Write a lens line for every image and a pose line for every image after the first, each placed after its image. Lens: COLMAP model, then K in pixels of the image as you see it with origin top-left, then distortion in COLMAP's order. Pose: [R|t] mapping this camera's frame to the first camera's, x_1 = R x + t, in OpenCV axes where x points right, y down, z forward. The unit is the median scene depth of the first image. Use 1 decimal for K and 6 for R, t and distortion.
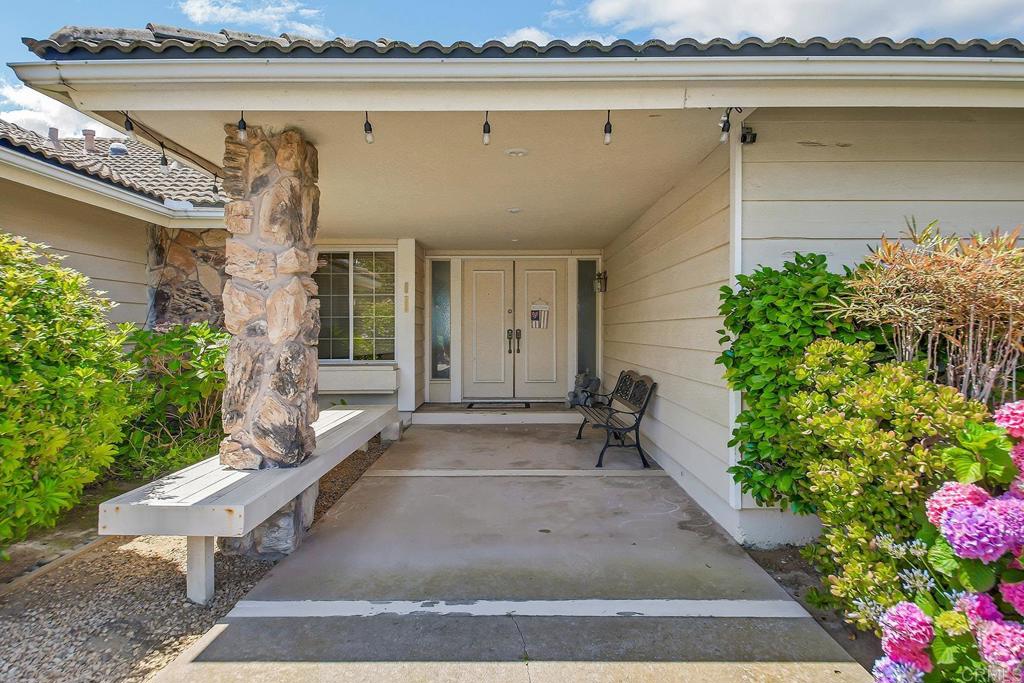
lens RADIAL K [[566.8, 0, 515.2], [0, 566.8, 329.6], [0, 0, 1]] dist [0.003781, 0.000068]
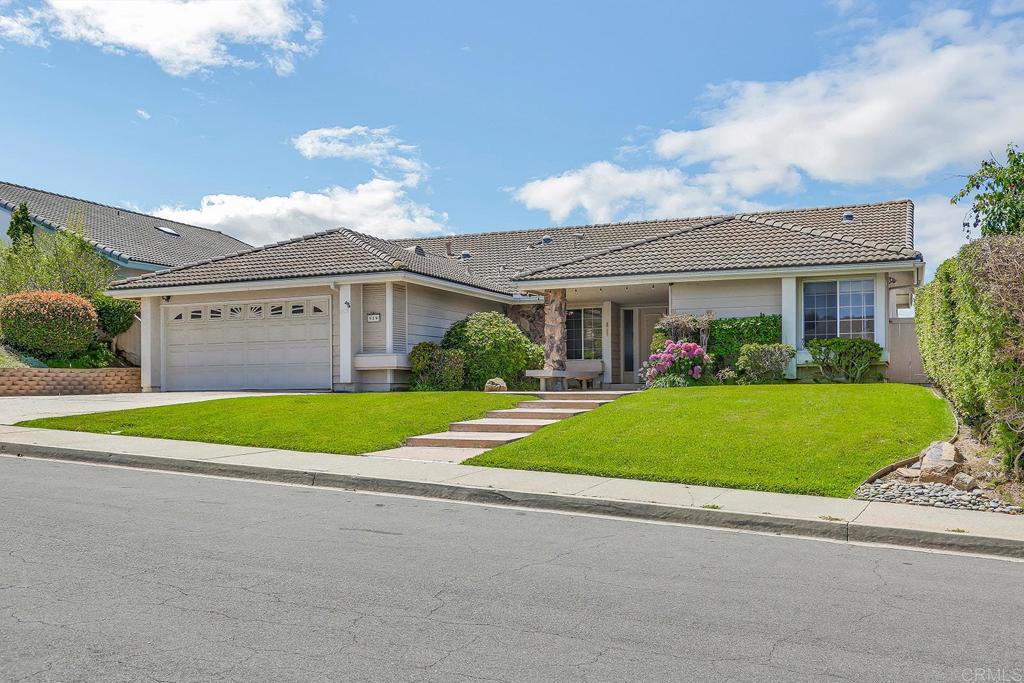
lens RADIAL K [[925.2, 0, 512.0], [0, 925.2, 341.5], [0, 0, 1]] dist [0.005957, 0.001274]
pose [[0.918788, -0.027220, -0.393811, 0.869659], [0.006695, 0.998551, -0.053398, 0.176786], [0.394694, 0.046425, 0.917639, -2.390410]]
